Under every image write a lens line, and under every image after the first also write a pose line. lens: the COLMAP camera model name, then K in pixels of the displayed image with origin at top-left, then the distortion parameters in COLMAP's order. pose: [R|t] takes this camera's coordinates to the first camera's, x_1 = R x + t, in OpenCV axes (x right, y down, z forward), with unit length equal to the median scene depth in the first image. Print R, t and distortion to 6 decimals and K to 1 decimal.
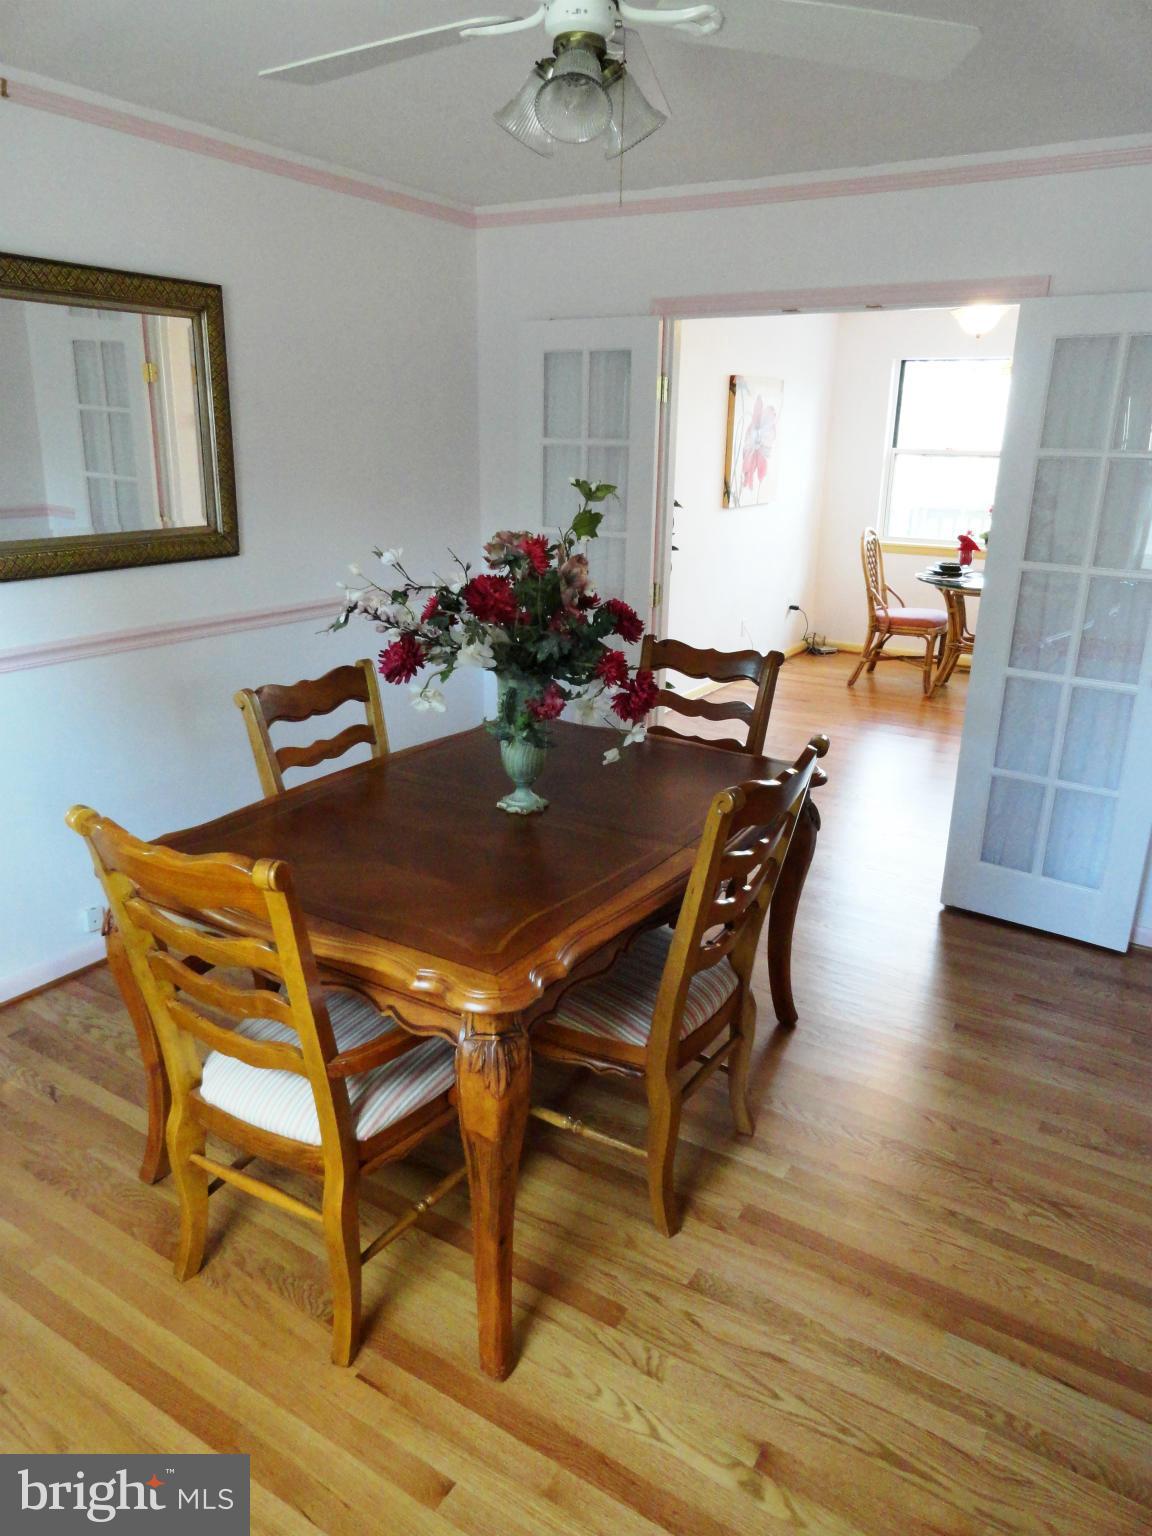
lens RADIAL K [[1068.5, 0, 579.9], [0, 1068.5, 766.8], [0, 0, 1]] dist [0.005190, 0.002620]
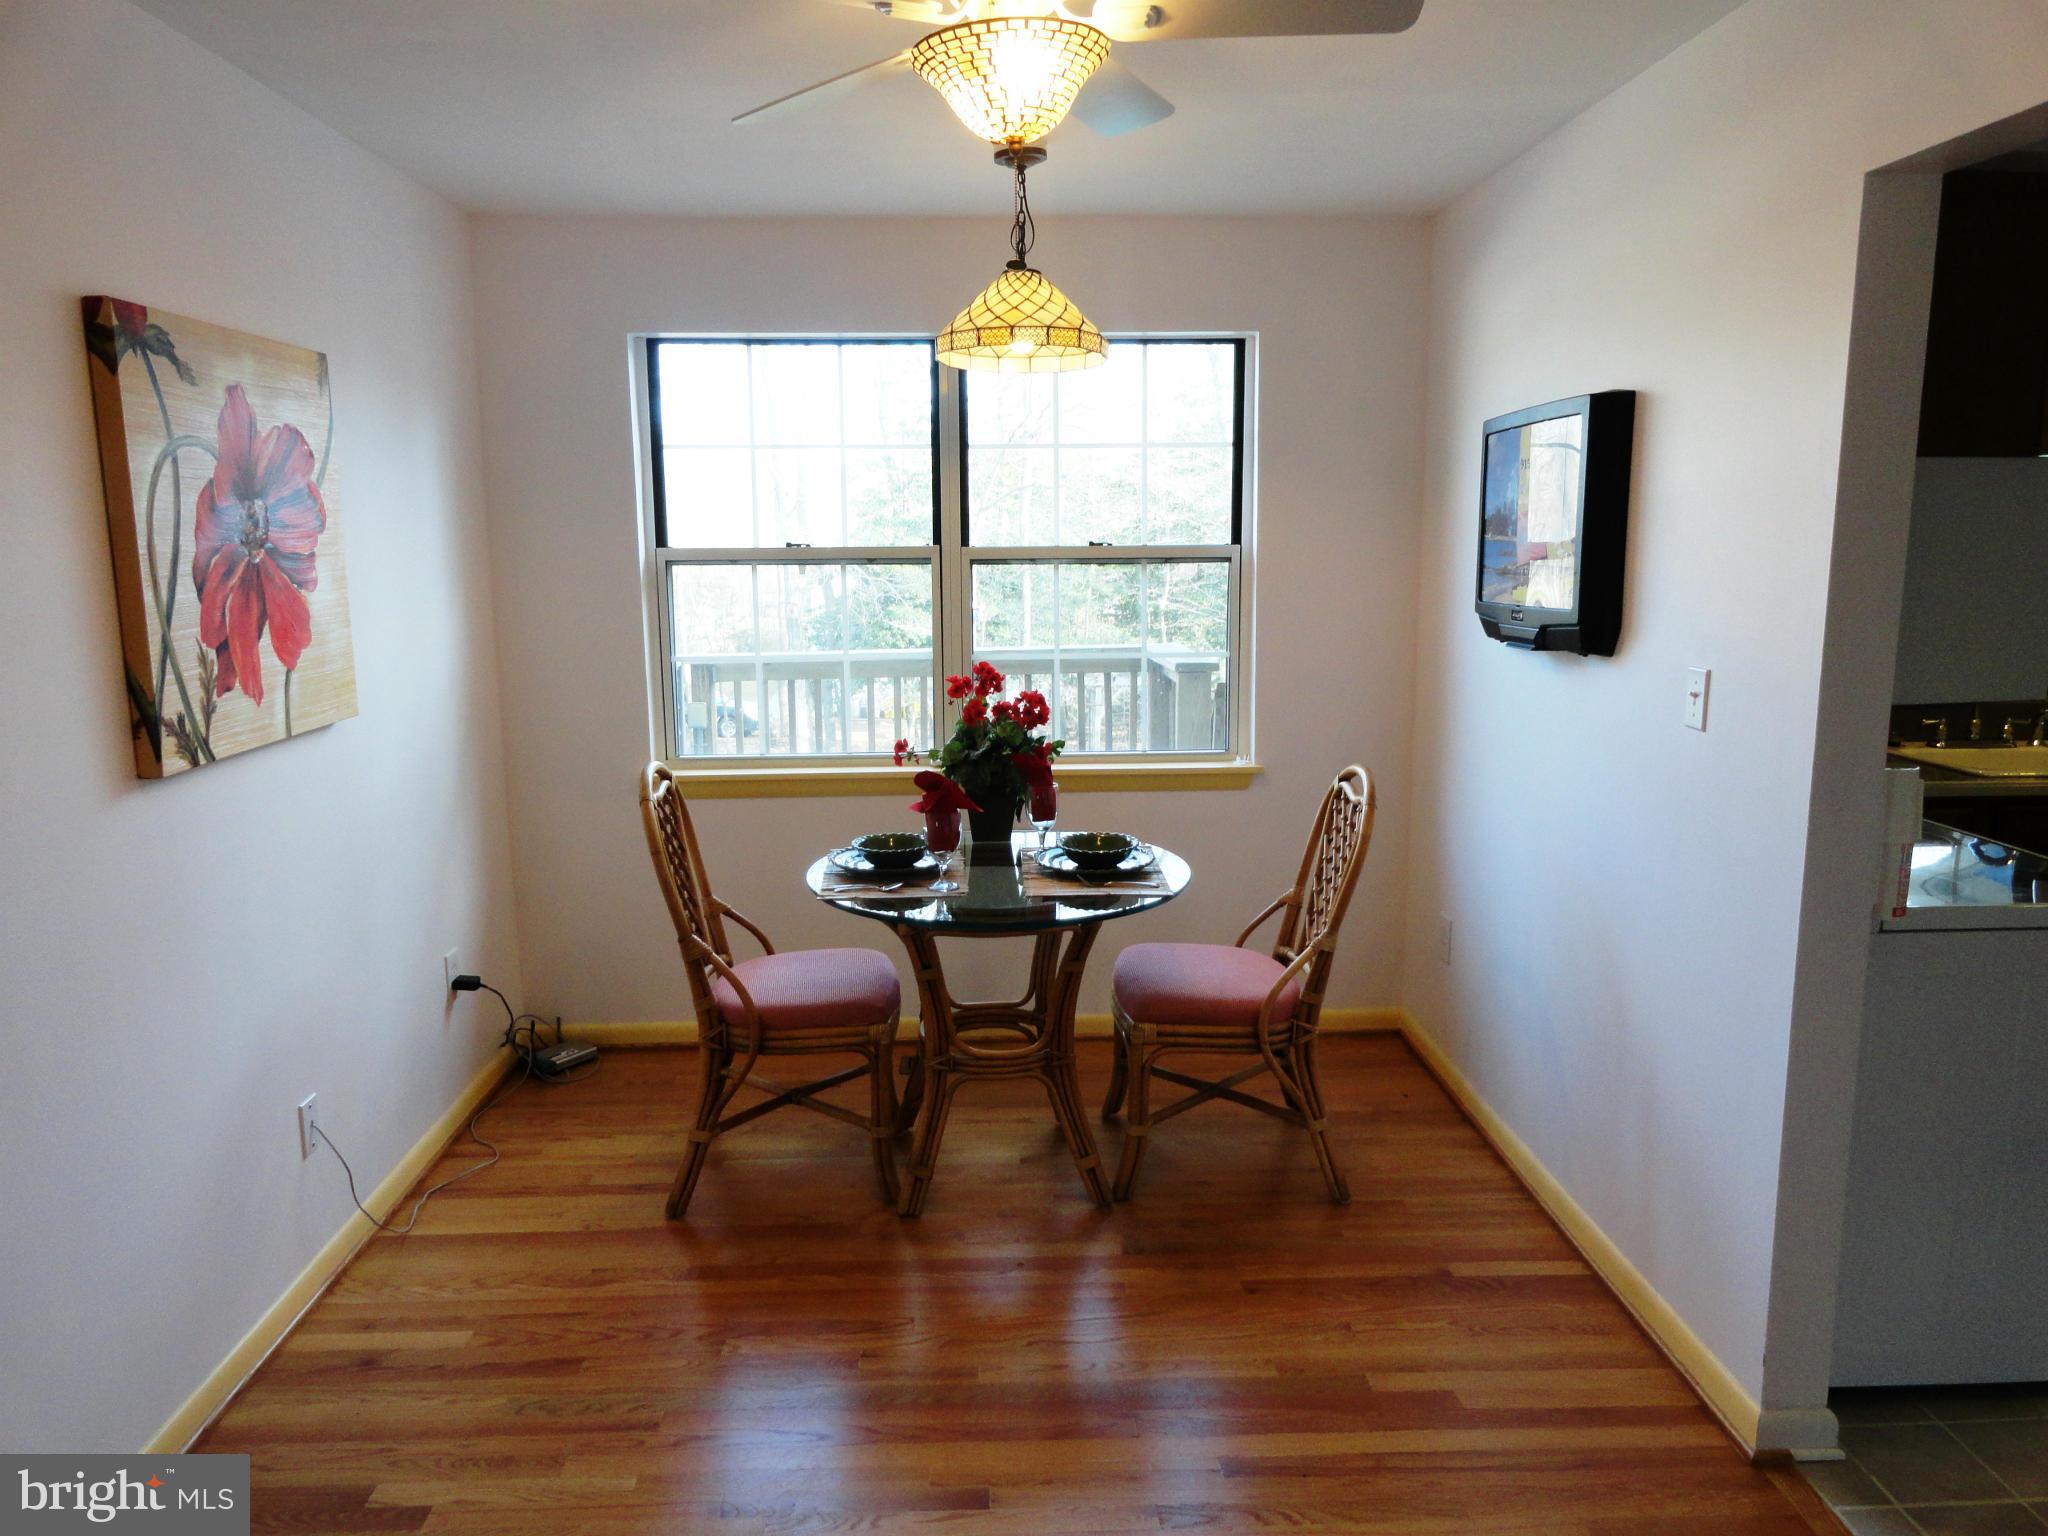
lens RADIAL K [[1424.7, 0, 1025.4], [0, 1424.7, 761.7], [0, 0, 1]] dist [0.005190, 0.002620]
pose [[0.829430, -0.115550, 0.546529, 0.117241], [0.194509, 0.976886, -0.088655, -0.163214], [-0.523652, 0.179838, 0.832734, 0.556192]]
